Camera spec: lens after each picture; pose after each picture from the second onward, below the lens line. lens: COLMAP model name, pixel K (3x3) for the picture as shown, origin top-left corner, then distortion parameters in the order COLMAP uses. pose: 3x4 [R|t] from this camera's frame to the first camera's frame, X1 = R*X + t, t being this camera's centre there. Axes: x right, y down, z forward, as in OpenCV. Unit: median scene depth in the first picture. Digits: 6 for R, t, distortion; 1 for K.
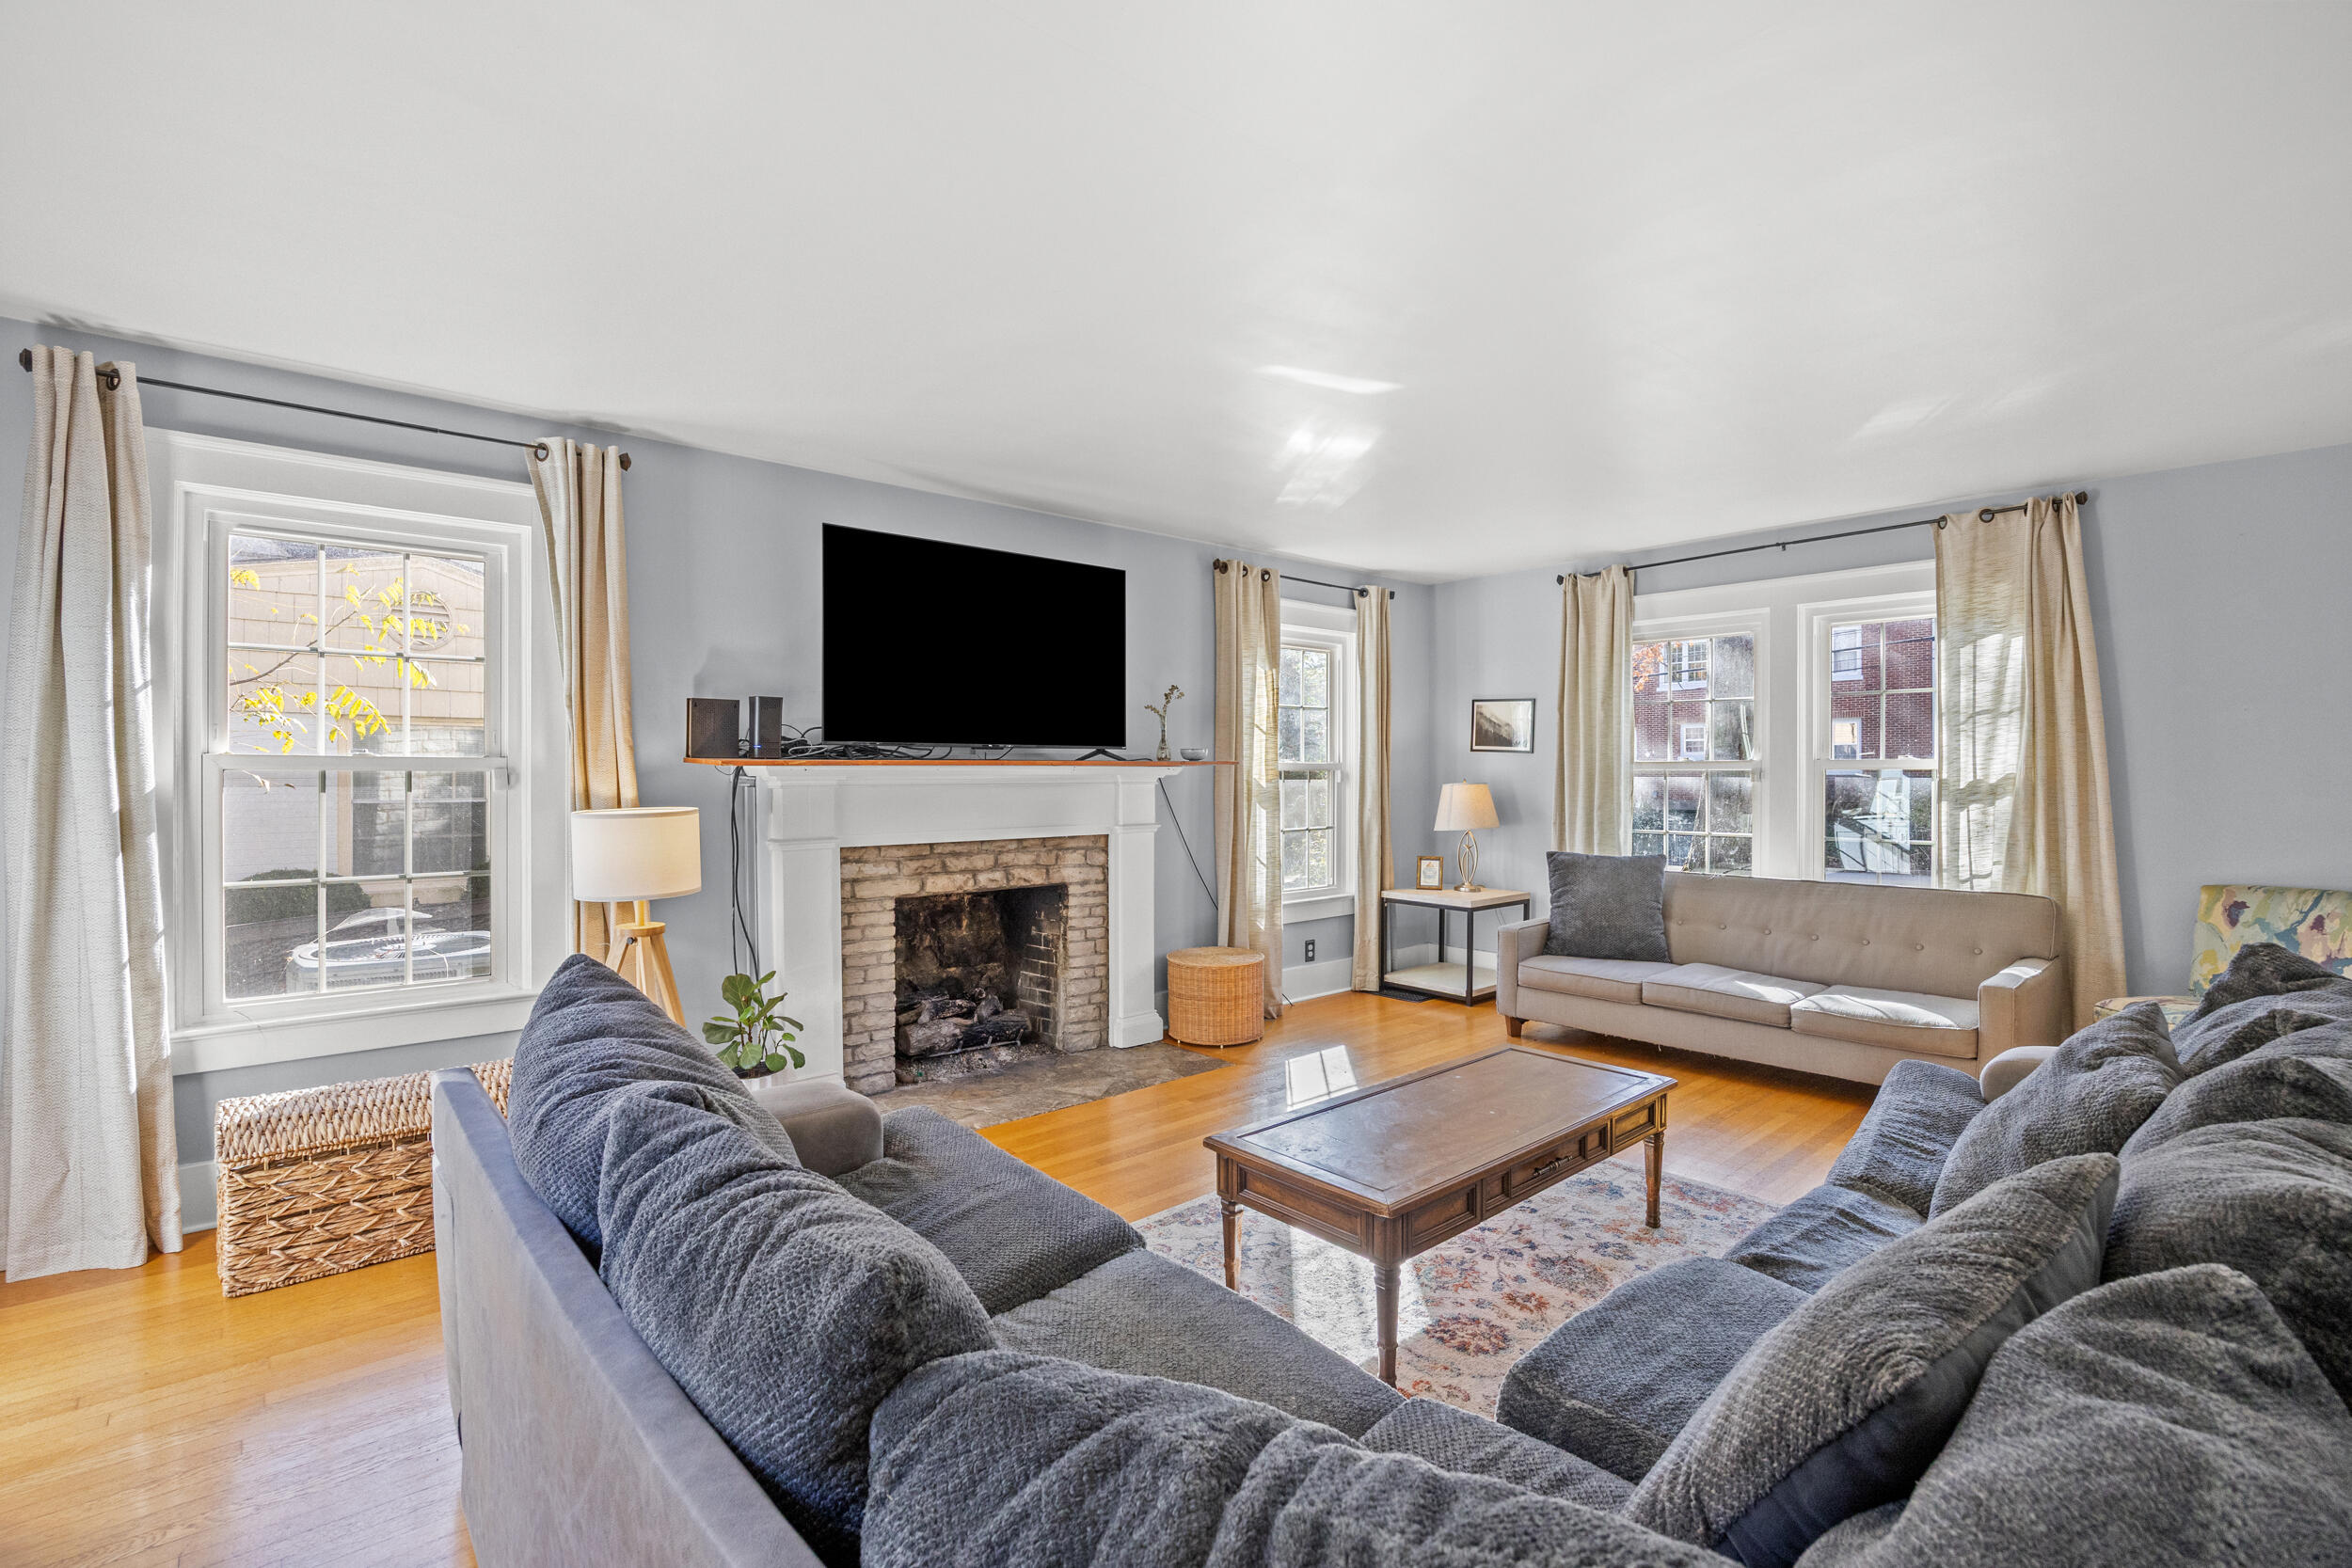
lens RADIAL K [[1058.3, 0, 1176.0], [0, 1058.3, 784.0], [0, 0, 1]] dist [-0.023230, -0.000004]
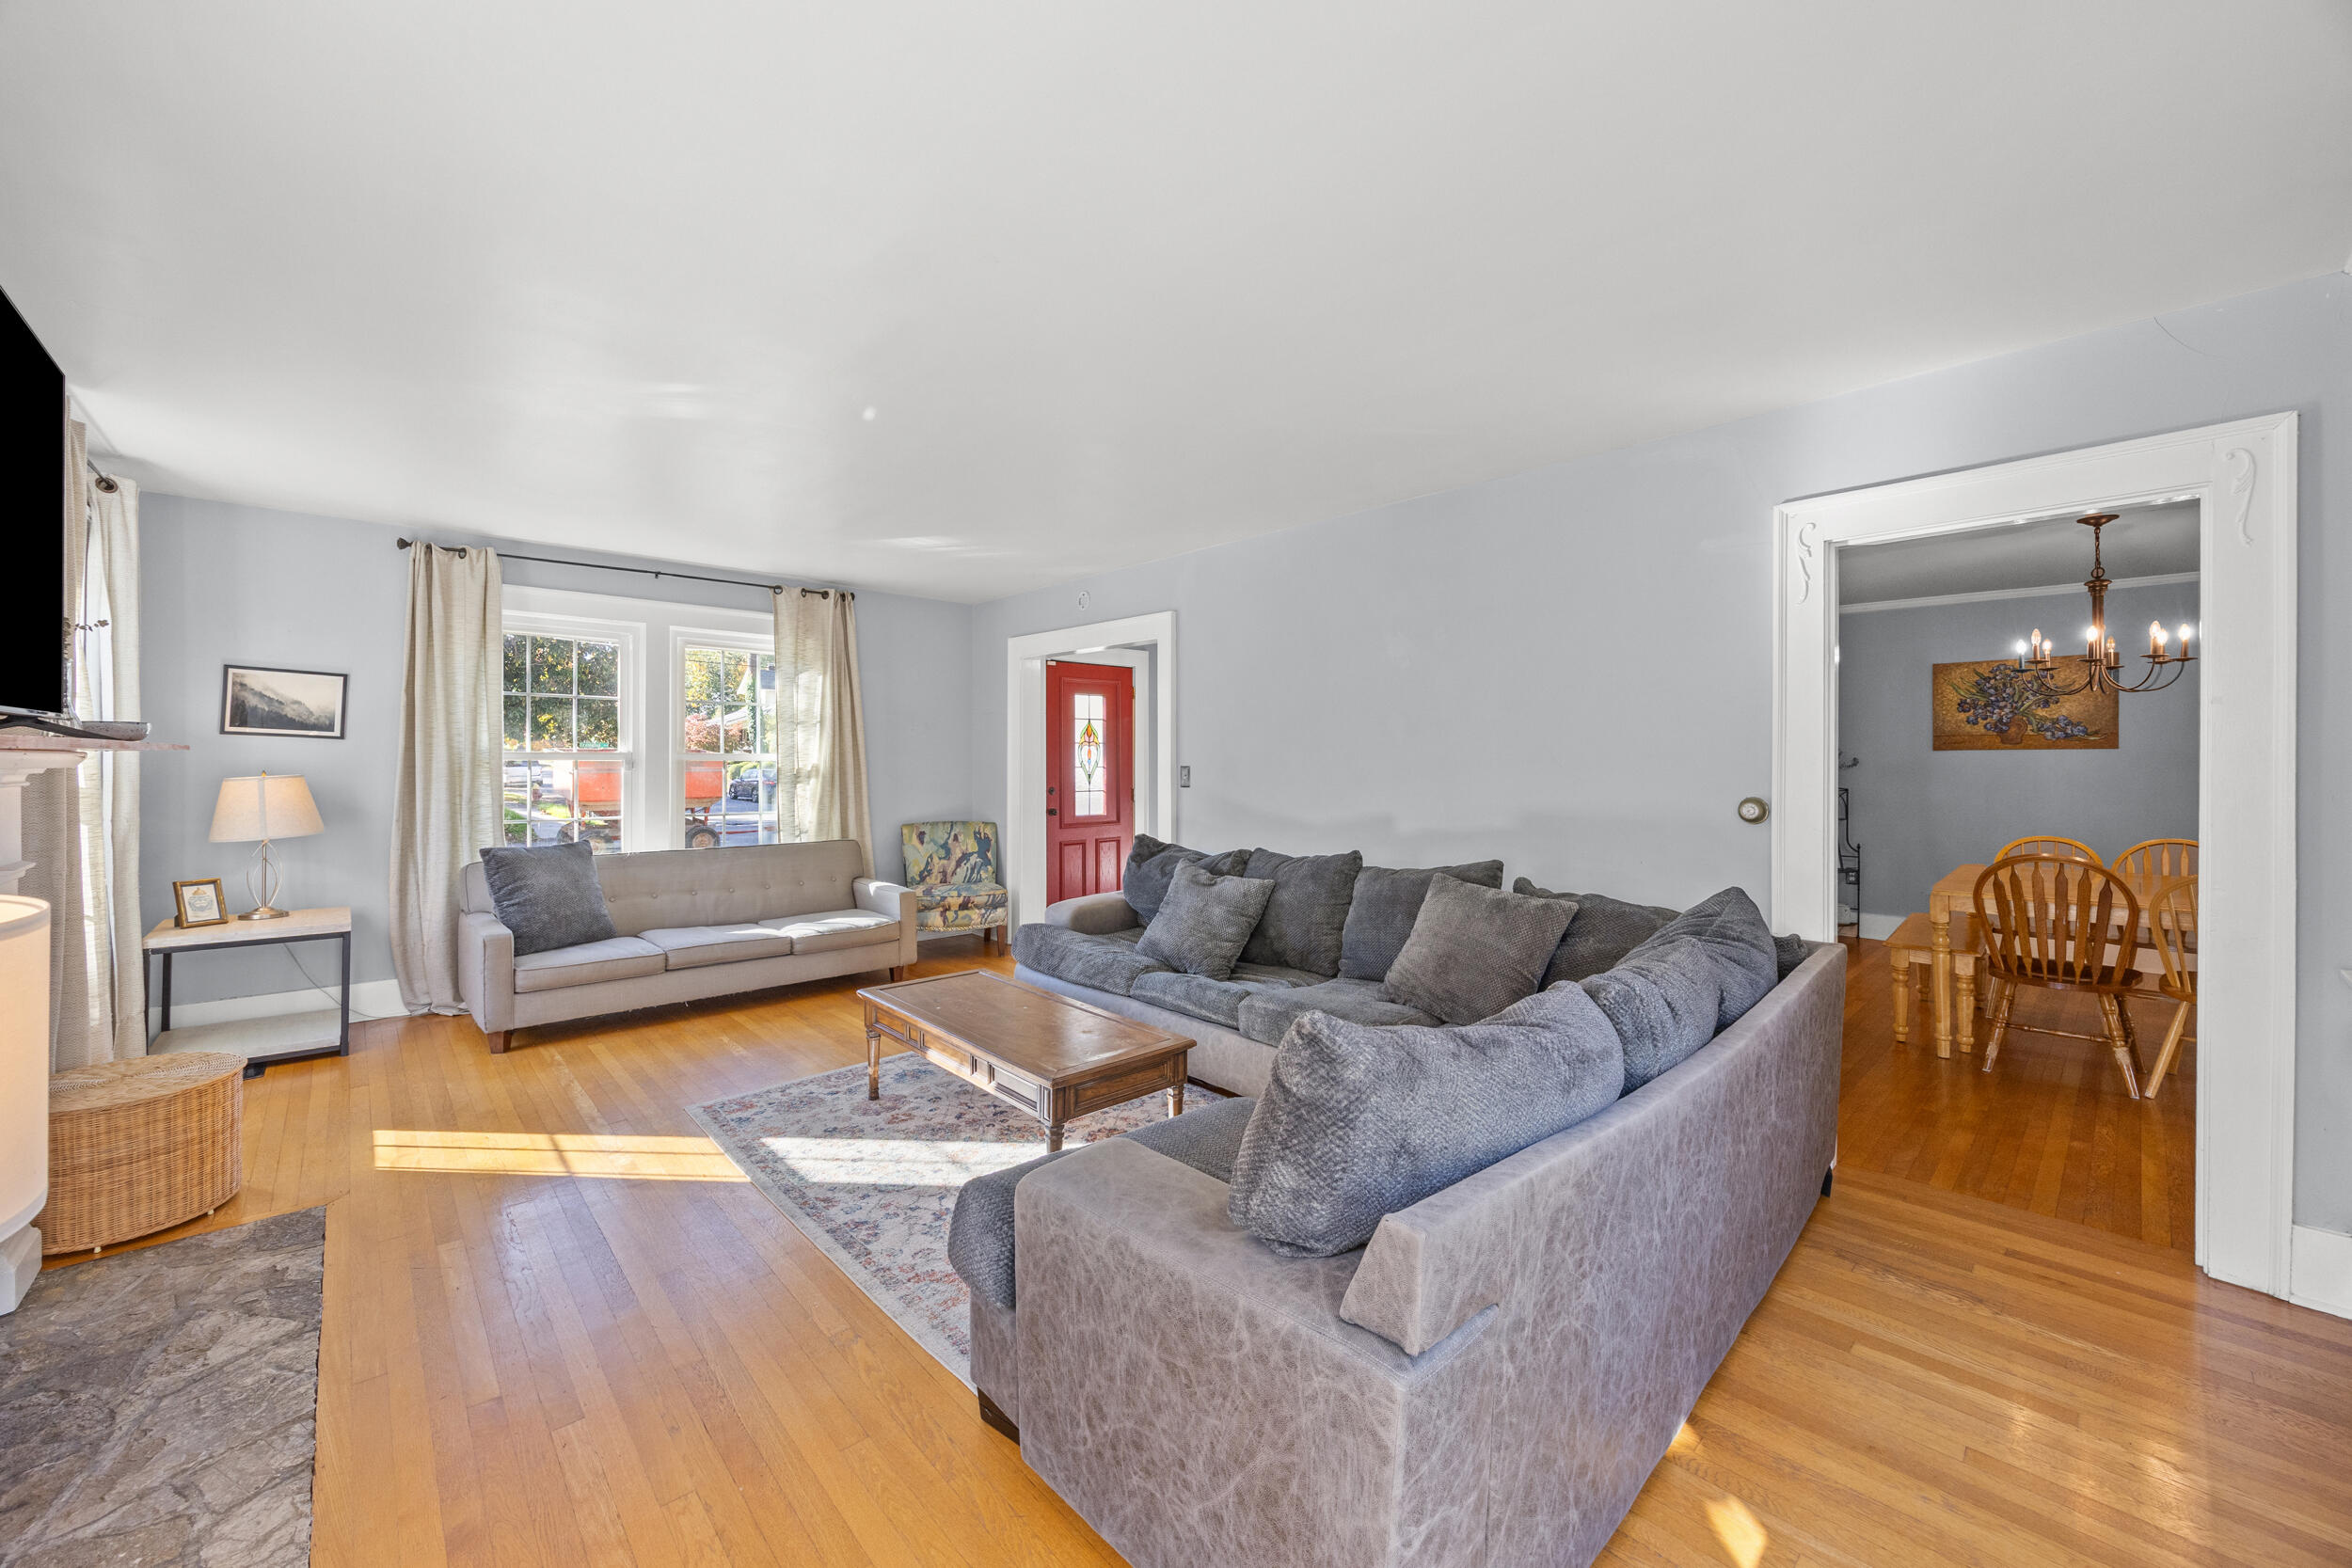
lens RADIAL K [[902.0, 0, 1176.1], [0, 902.0, 764.0], [0, 0, 1]] dist [0.001713, 0.000232]
pose [[-0.023410, -0.002008, 0.999724, -0.523067], [0.008598, 0.999961, 0.002210, -0.007325], [-0.999689, 0.008648, -0.023391, 0.478495]]
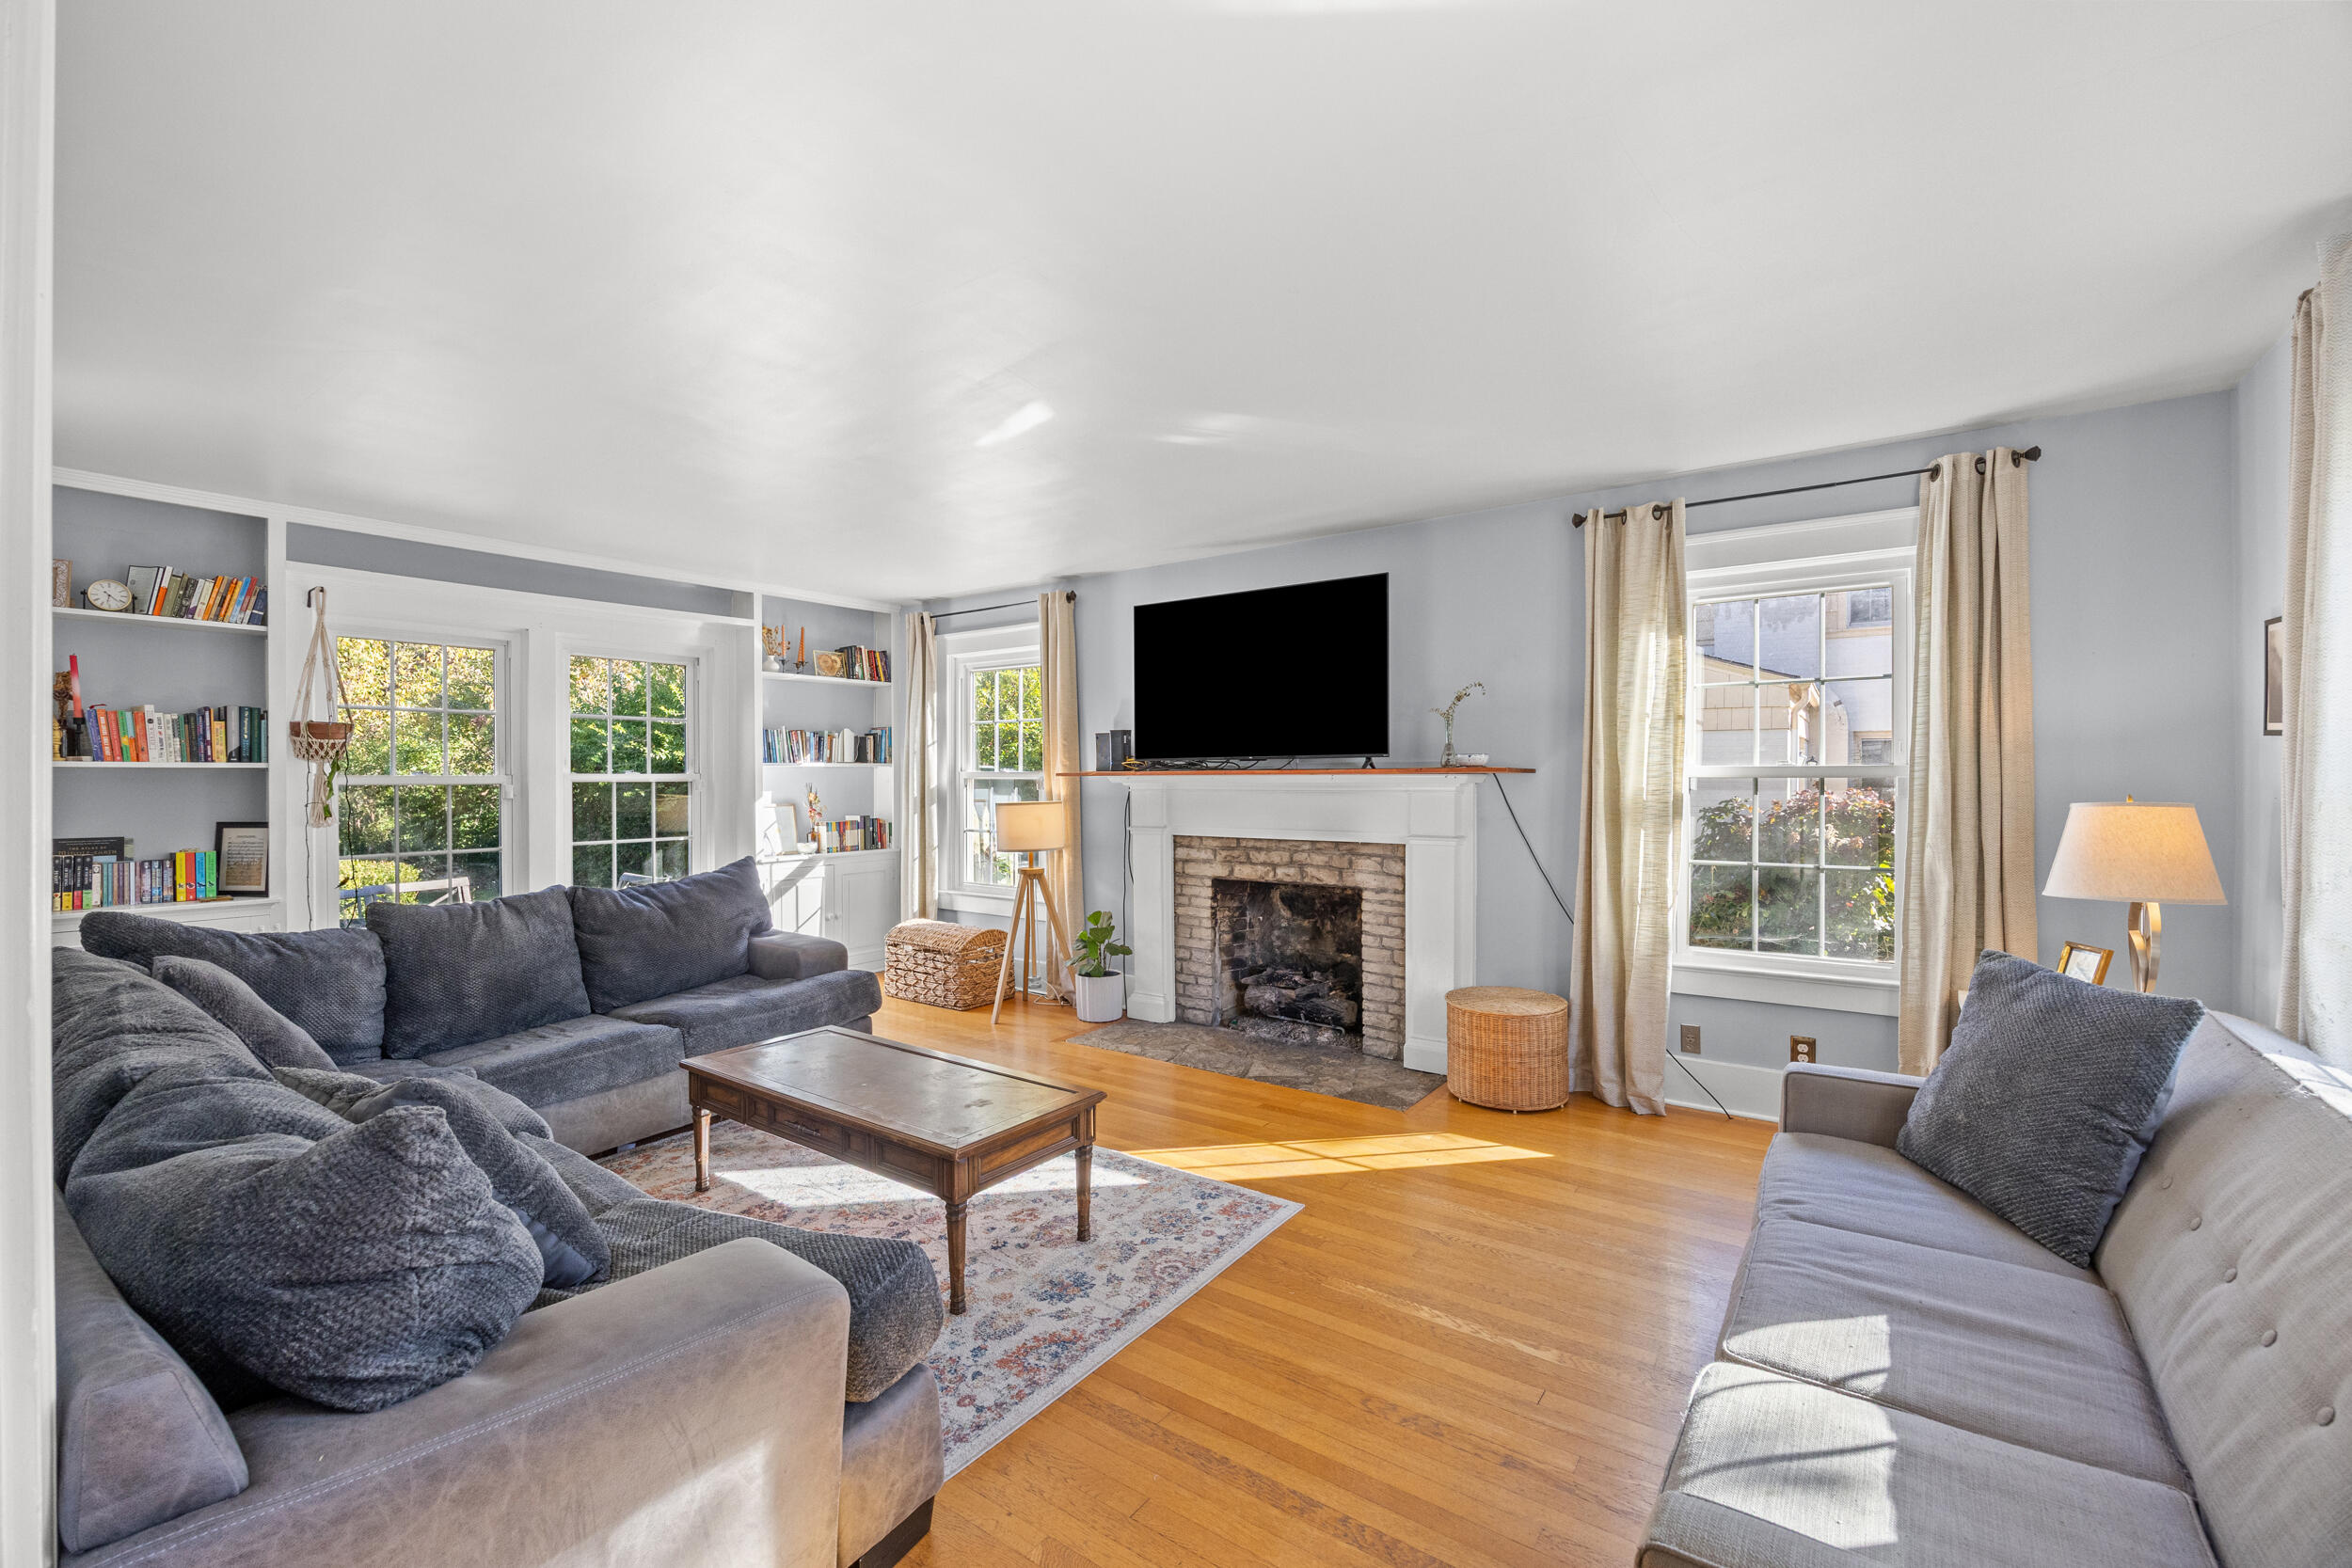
lens RADIAL K [[984.1, 0, 1176.0], [0, 984.1, 784.0], [0, 0, 1]] dist [0.000418, 0.000007]
pose [[0.214963, 0.007975, -0.976590, 0.819265], [-0.005684, 0.999960, 0.006914, -0.013456], [0.976606, 0.004065, 0.214999, 0.637269]]
